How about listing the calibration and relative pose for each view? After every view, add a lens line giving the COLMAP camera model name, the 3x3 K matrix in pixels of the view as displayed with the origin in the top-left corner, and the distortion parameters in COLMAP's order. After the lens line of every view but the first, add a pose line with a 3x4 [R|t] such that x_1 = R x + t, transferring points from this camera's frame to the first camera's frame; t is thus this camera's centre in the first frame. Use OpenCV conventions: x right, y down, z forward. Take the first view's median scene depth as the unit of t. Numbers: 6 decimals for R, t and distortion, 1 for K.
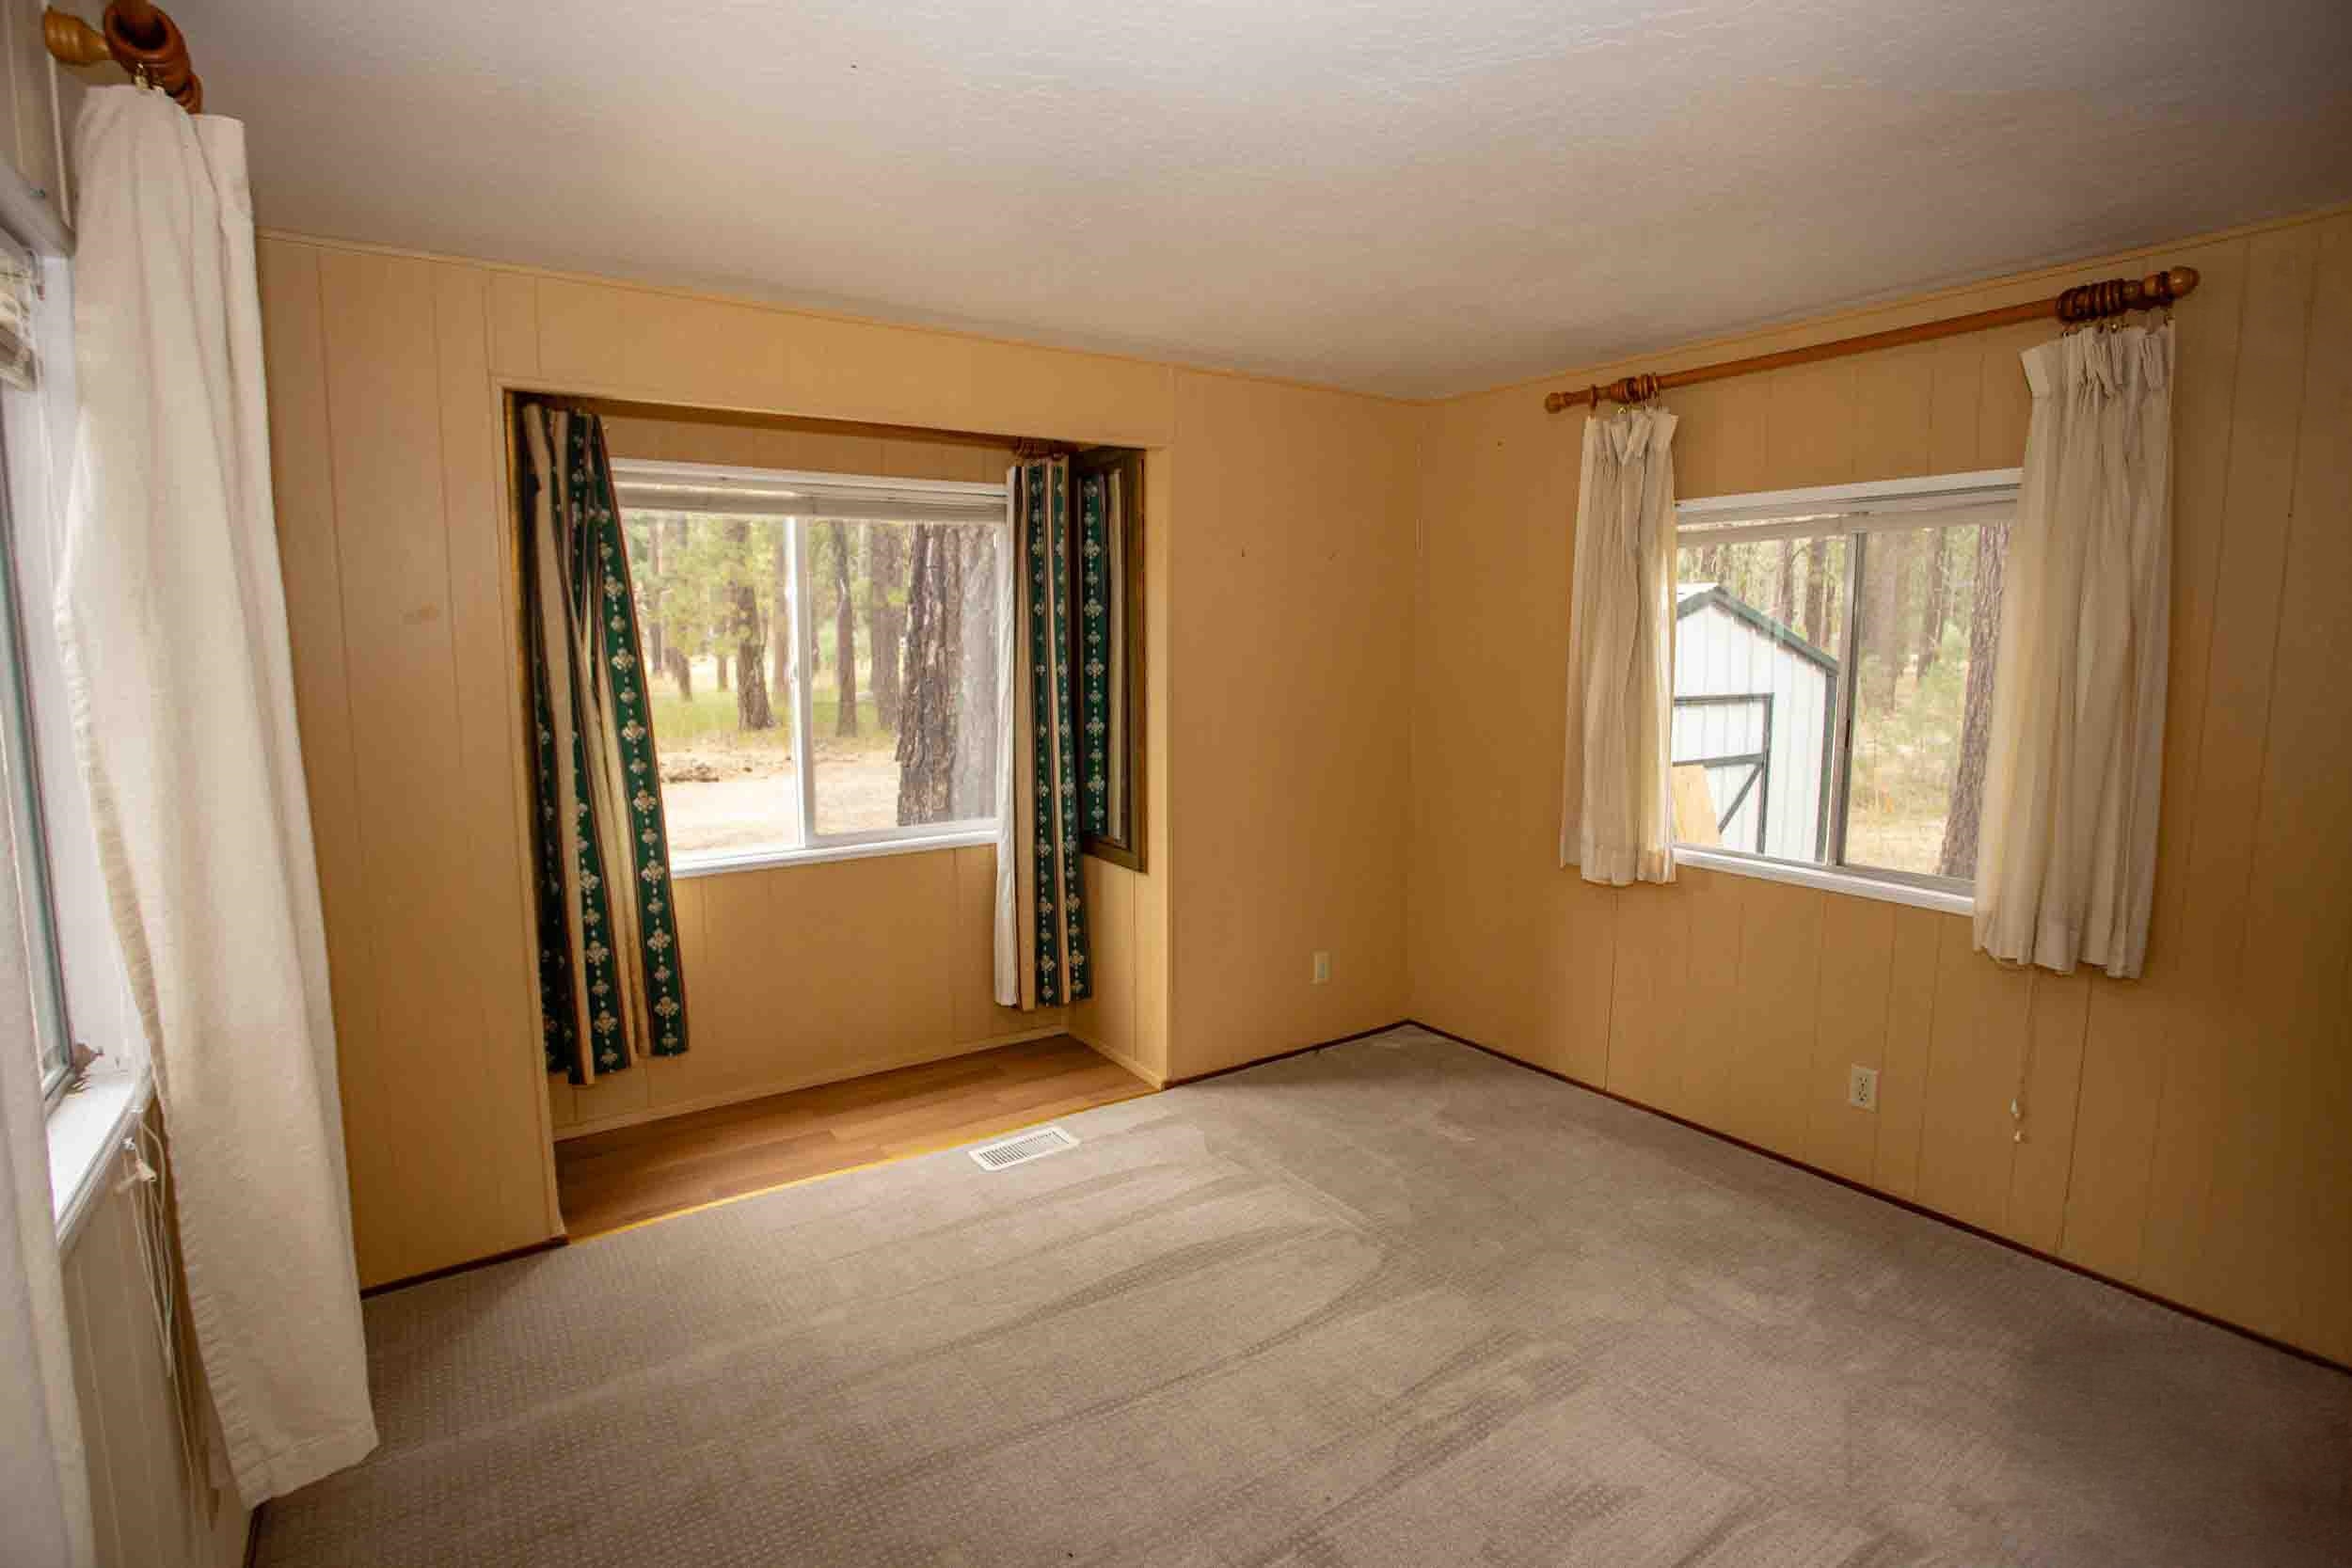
lens RADIAL K [[1161.3, 0, 1167.8], [0, 1161.3, 769.1], [0, 0, 1]] dist [-0.000979, 0.000310]
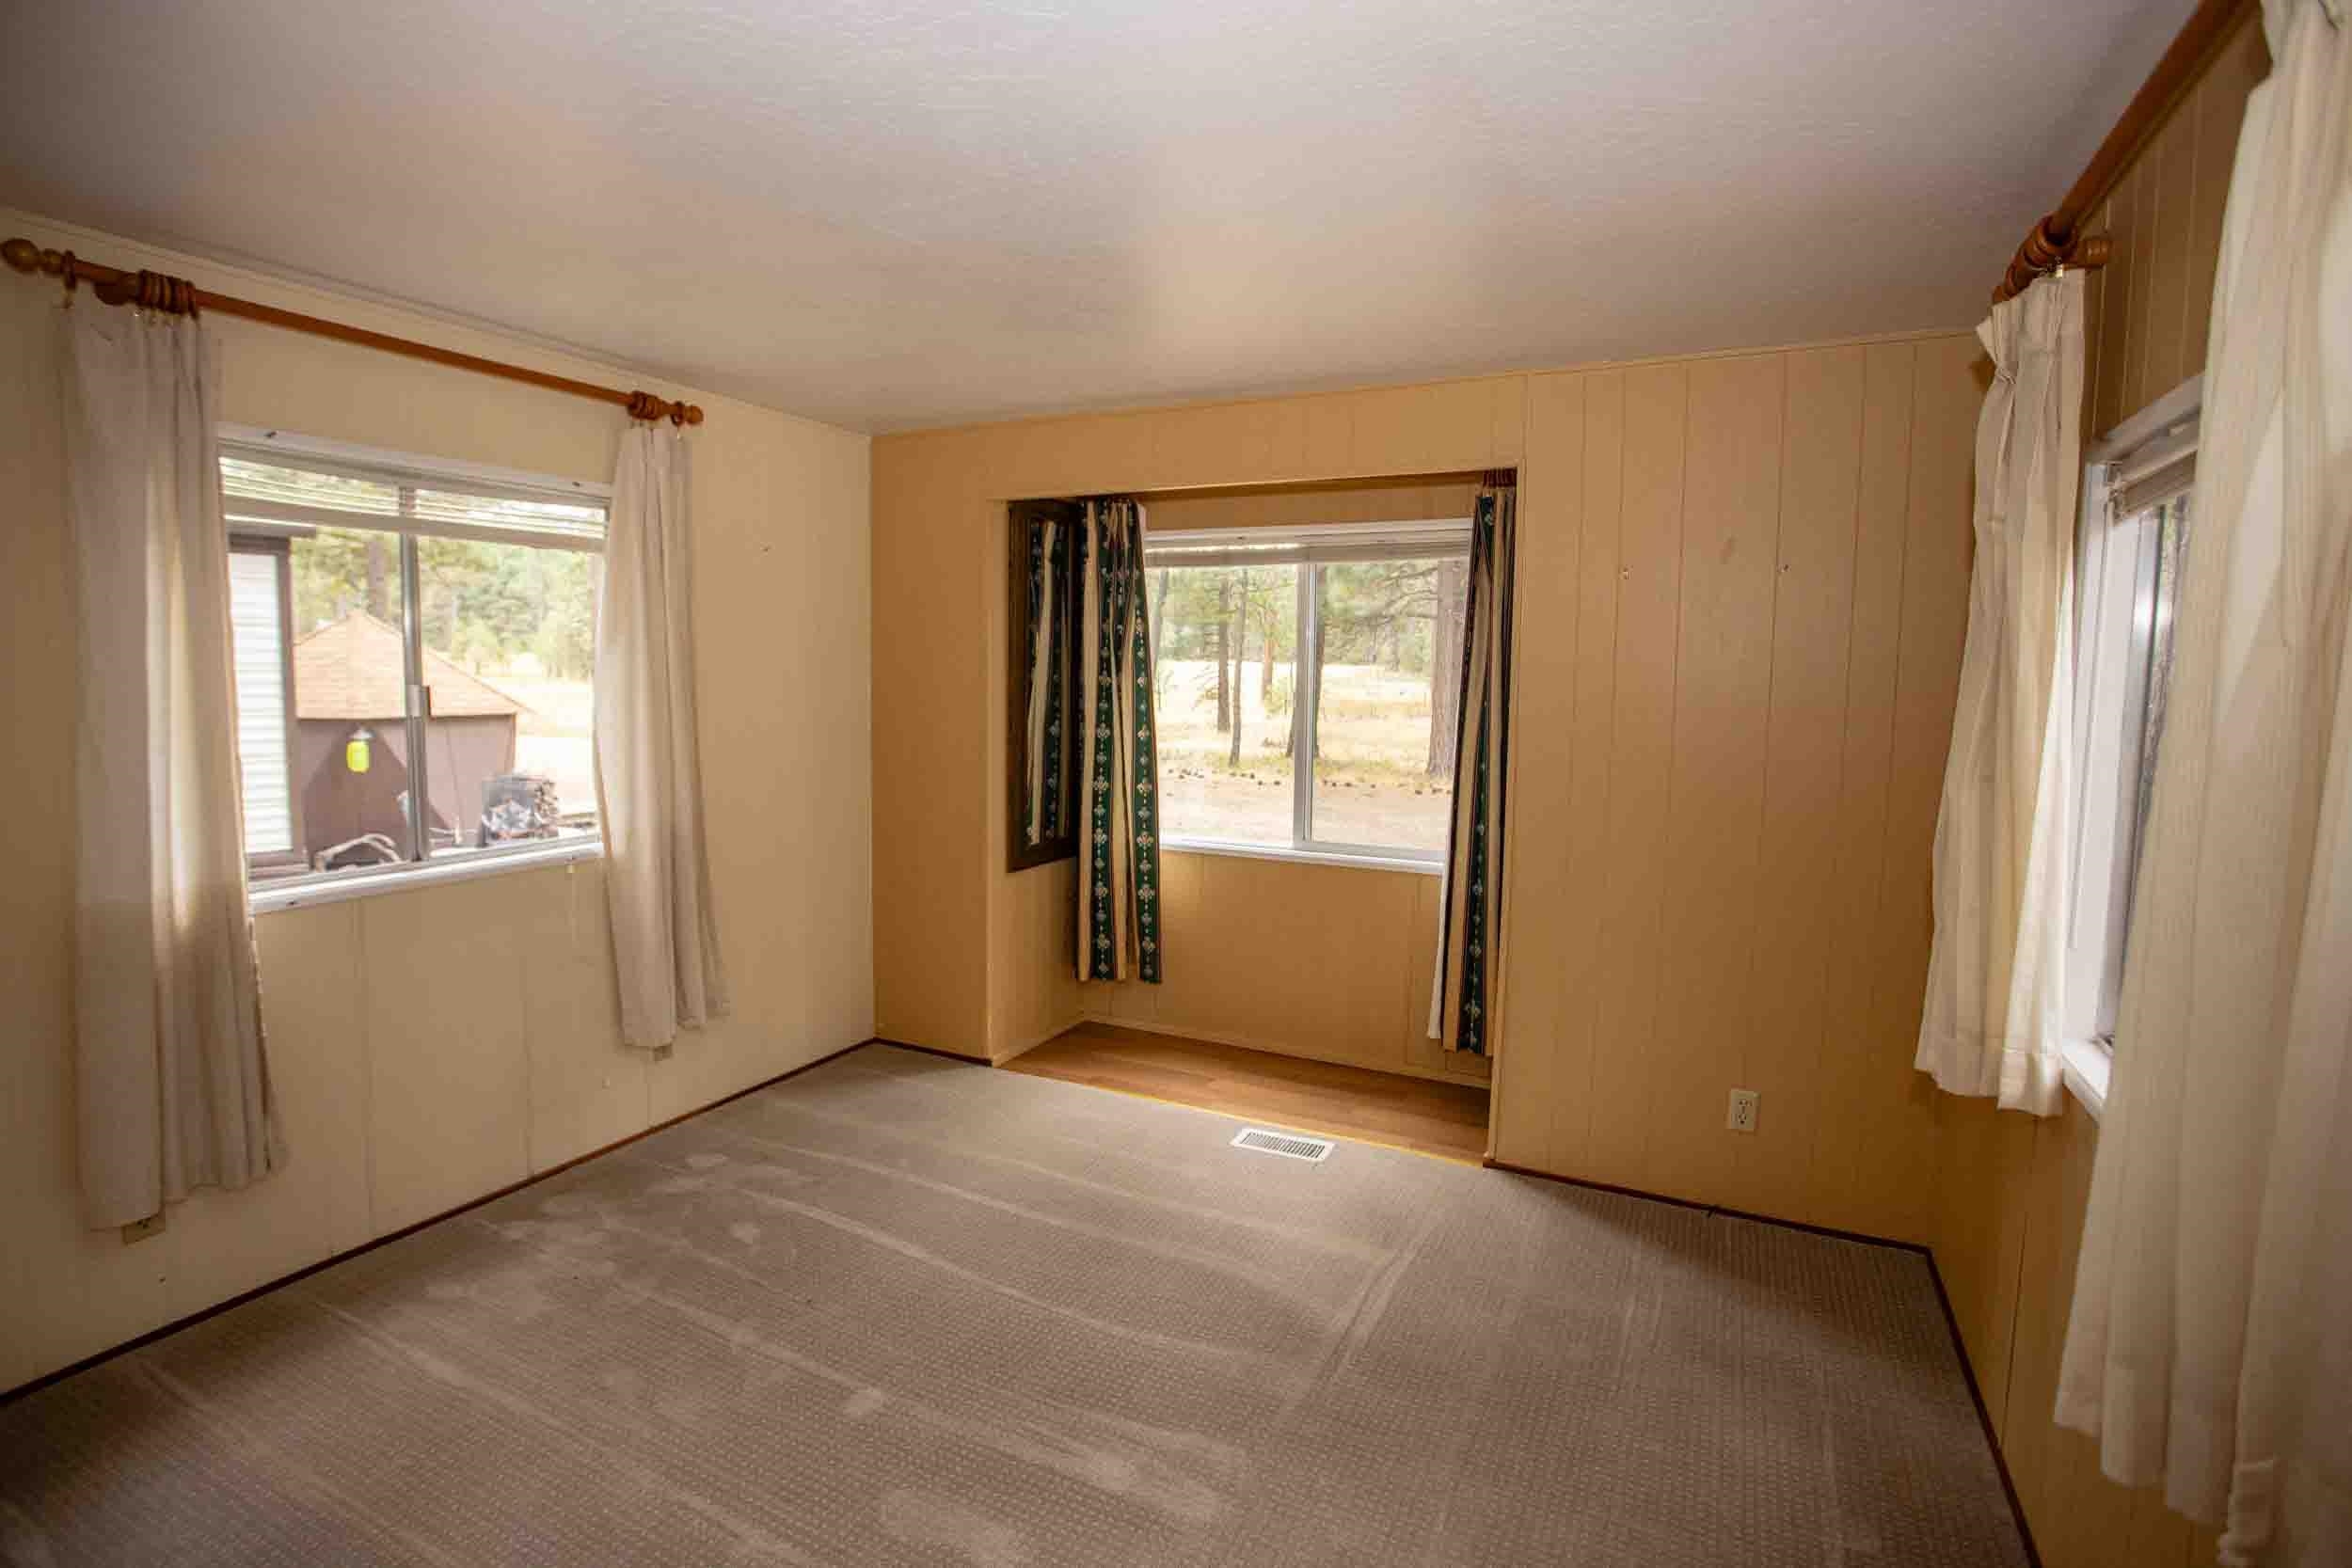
lens RADIAL K [[1161.3, 0, 1168.7], [0, 1161.3, 788.2], [0, 0, 1]] dist [-0.000979, 0.000310]
pose [[0.517554, 0.107053, -0.848927, 0.674971], [-0.122022, 0.991236, 0.050607, -0.039968], [0.846905, 0.077396, 0.526081, 0.312039]]
